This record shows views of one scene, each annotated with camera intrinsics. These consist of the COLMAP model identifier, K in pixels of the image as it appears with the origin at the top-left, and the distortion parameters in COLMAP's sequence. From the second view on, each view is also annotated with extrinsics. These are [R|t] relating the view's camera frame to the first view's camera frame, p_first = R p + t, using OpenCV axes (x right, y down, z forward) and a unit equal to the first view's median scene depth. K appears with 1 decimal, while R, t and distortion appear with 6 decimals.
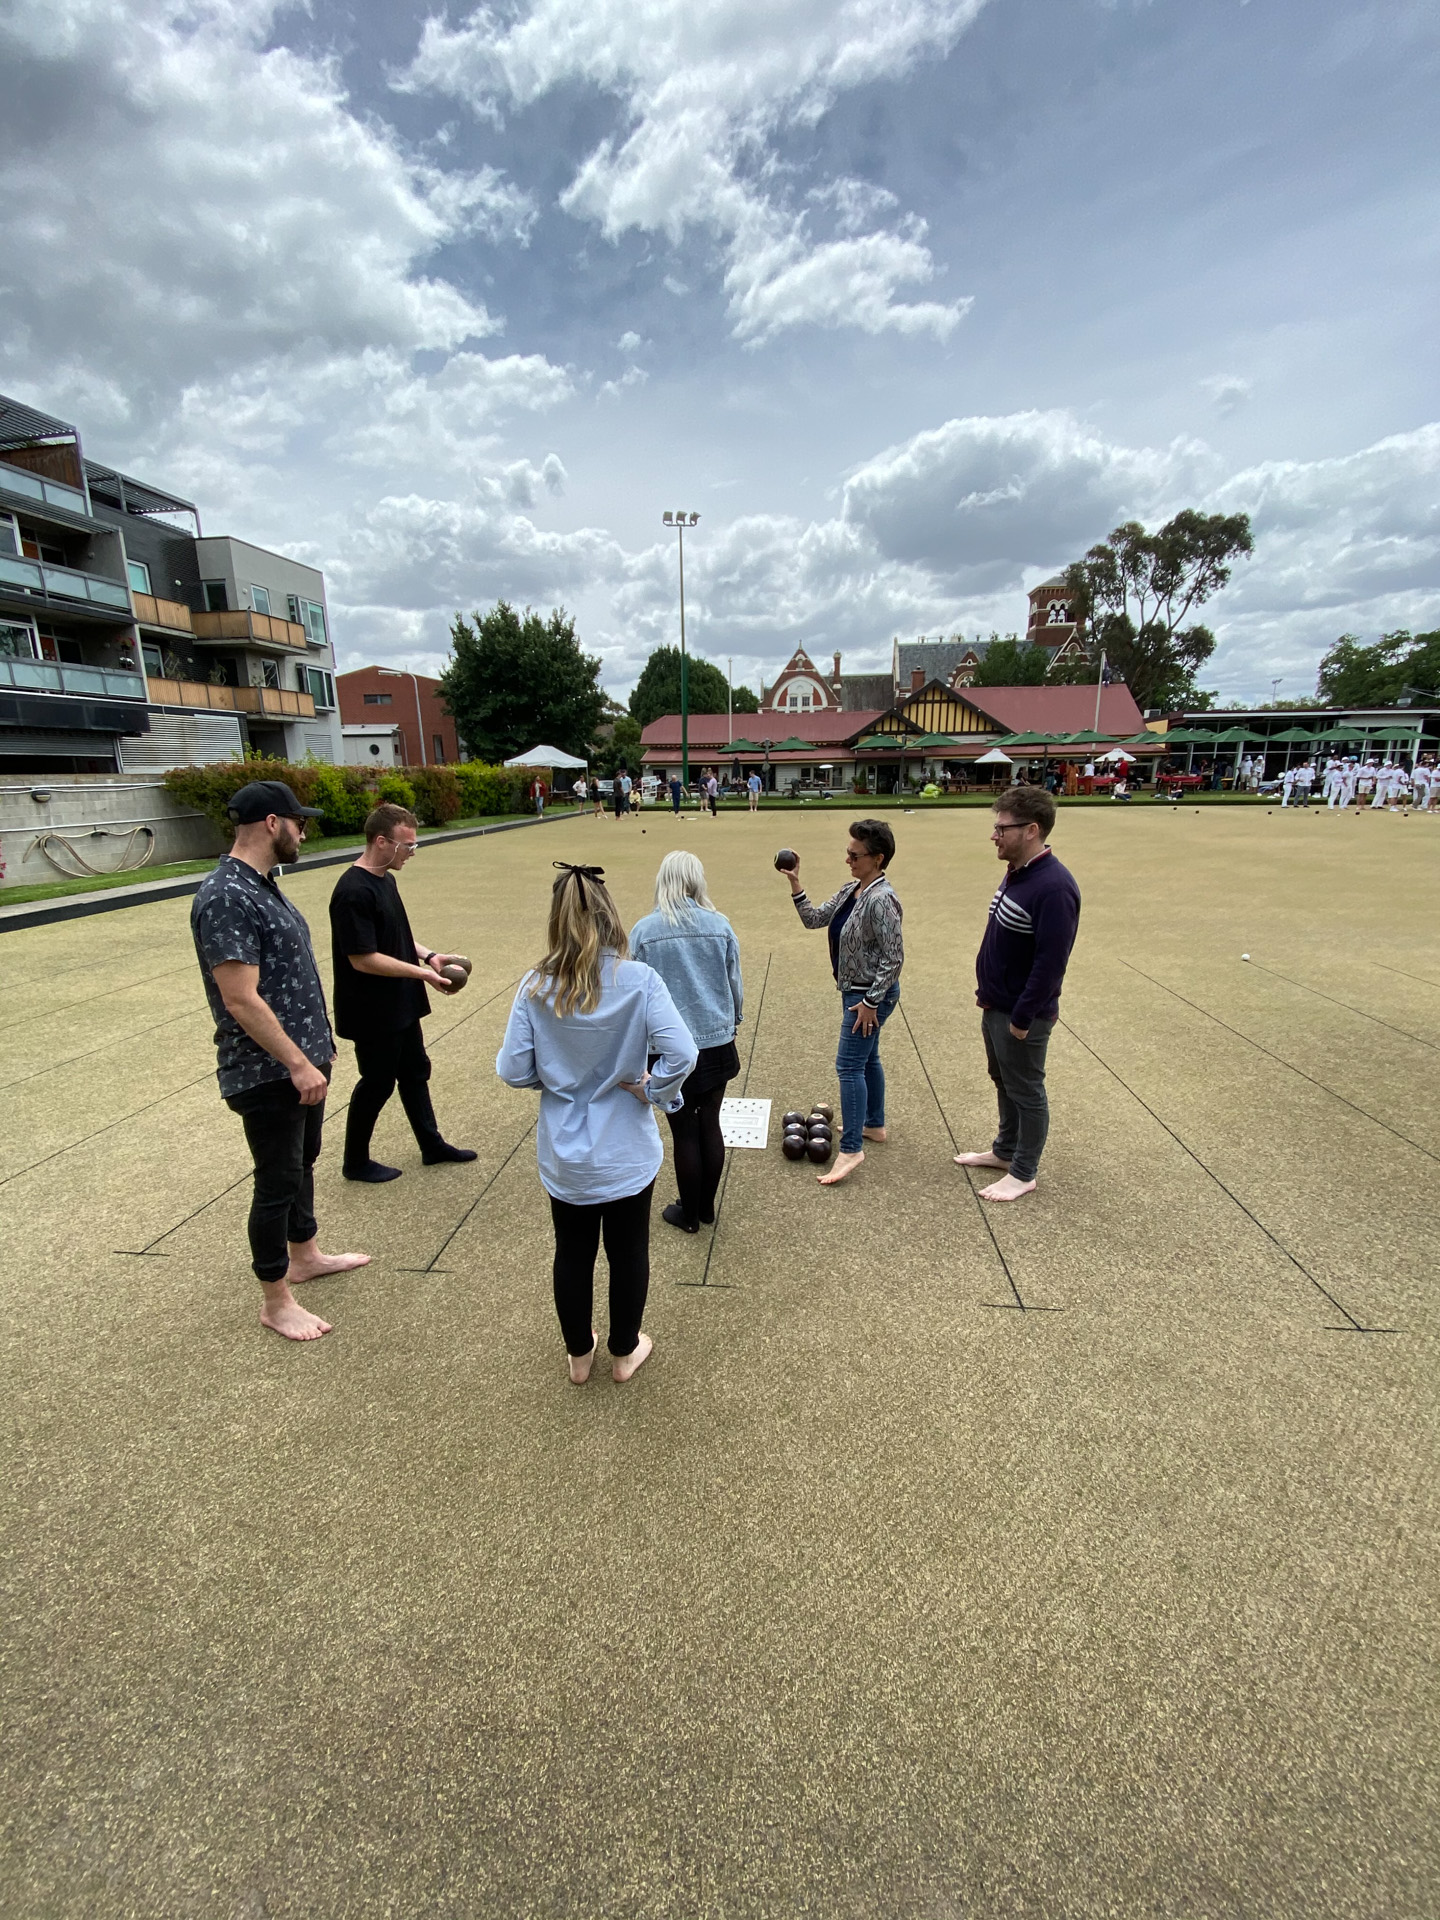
lens RADIAL K [[771.7, 0, 723.4], [0, 771.7, 959.4], [0, 0, 1]] dist [-0.000291, -0.000021]
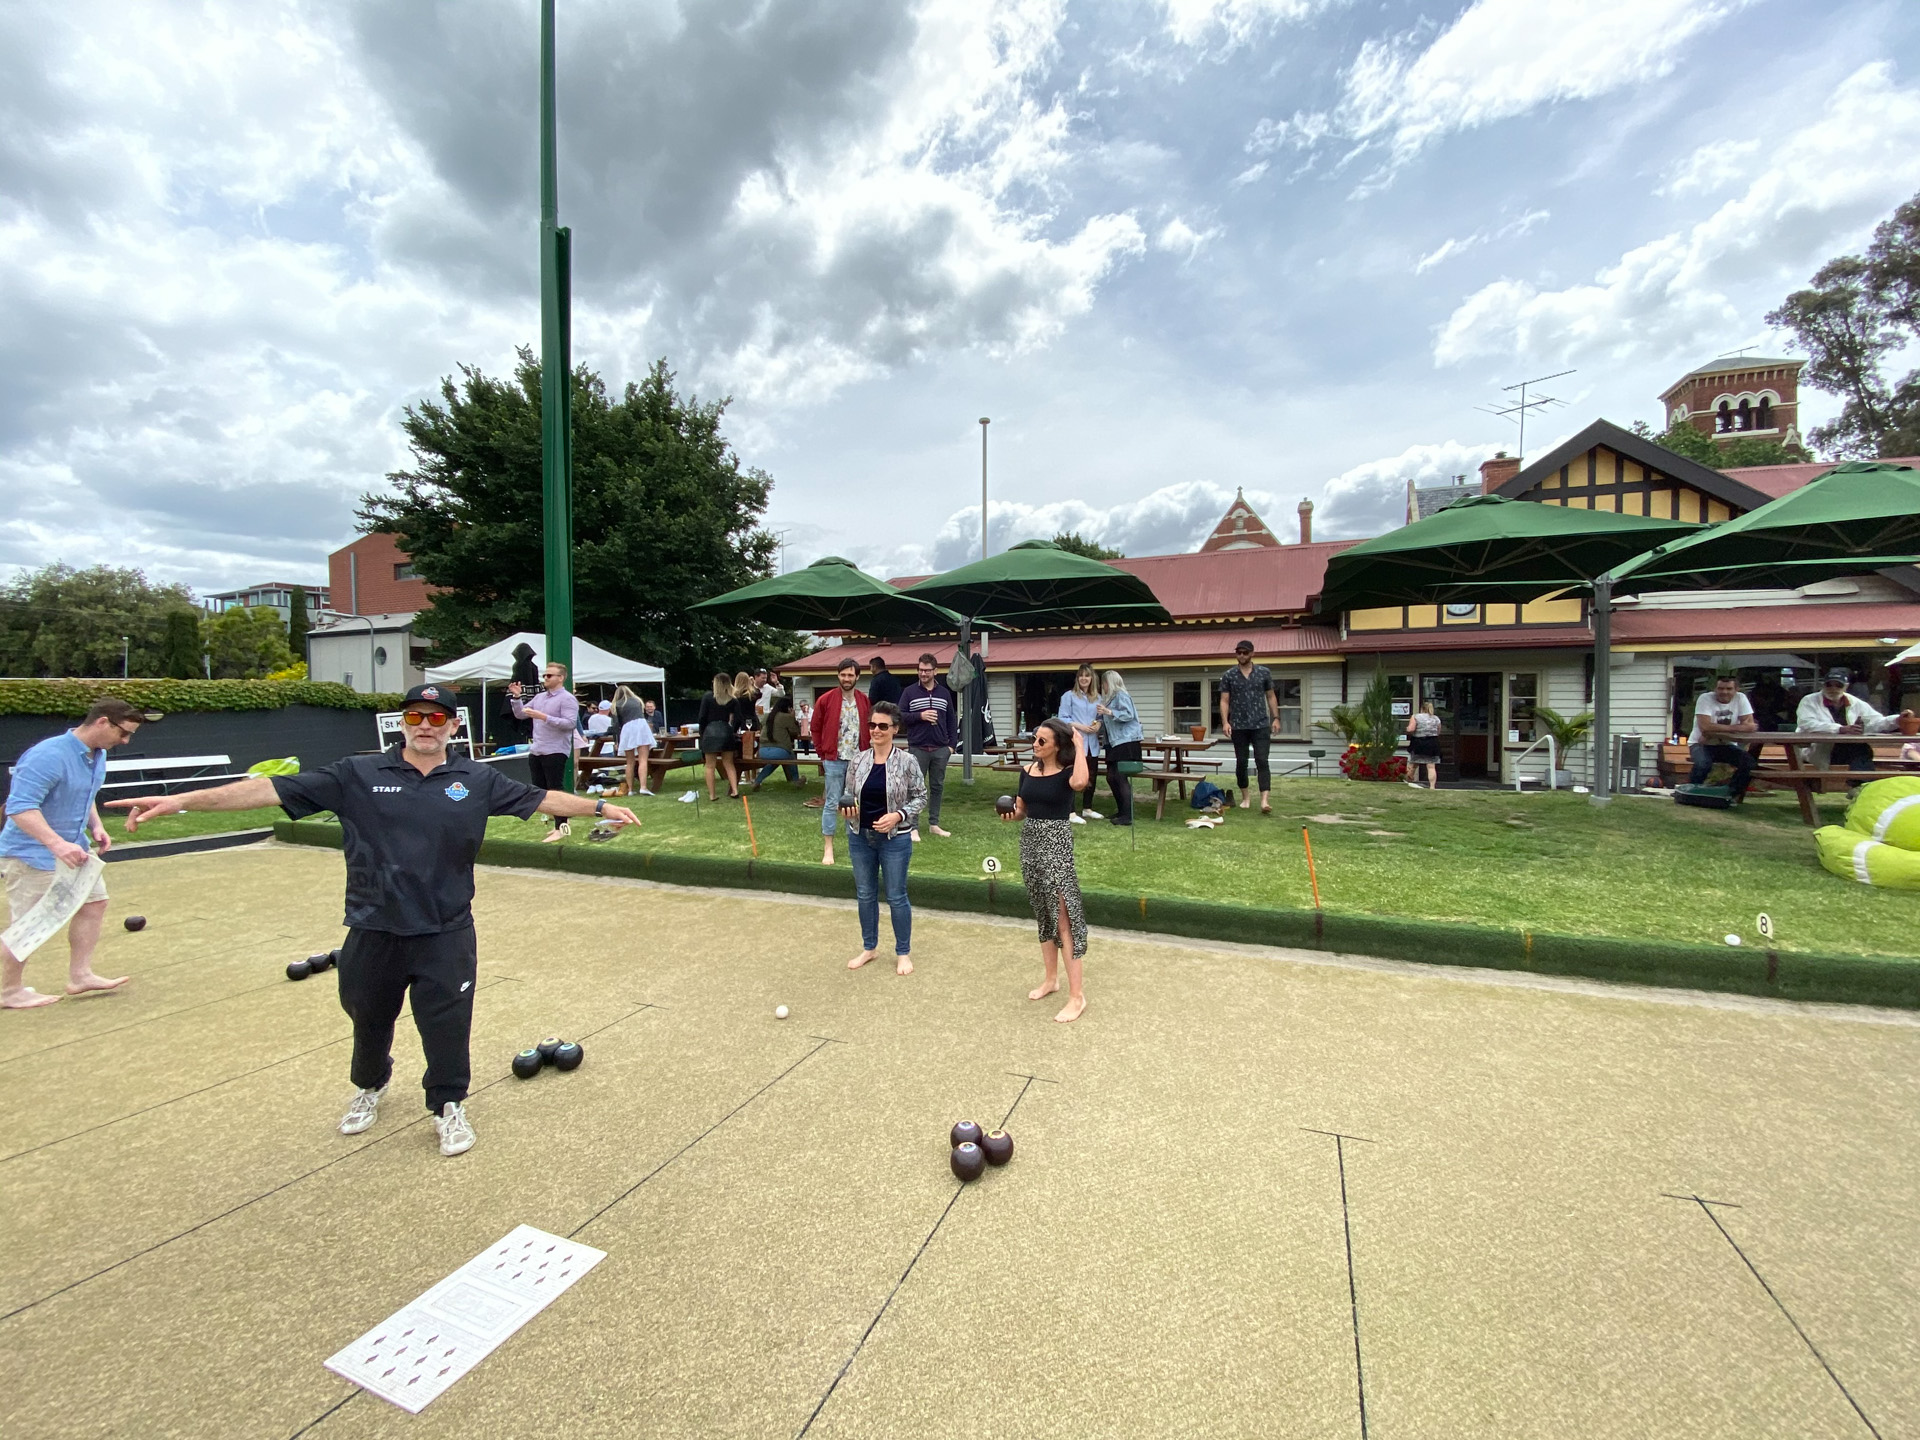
lens RADIAL K [[771.7, 0, 964.6], [0, 771.7, 721.9], [0, 0, 1]] dist [-0.000291, -0.000021]
pose [[0.958051, 0.009137, -0.286453, 0.105610], [-0.066859, 0.979039, -0.192385, -0.150164], [0.278691, 0.203467, 0.938580, 0.620257]]
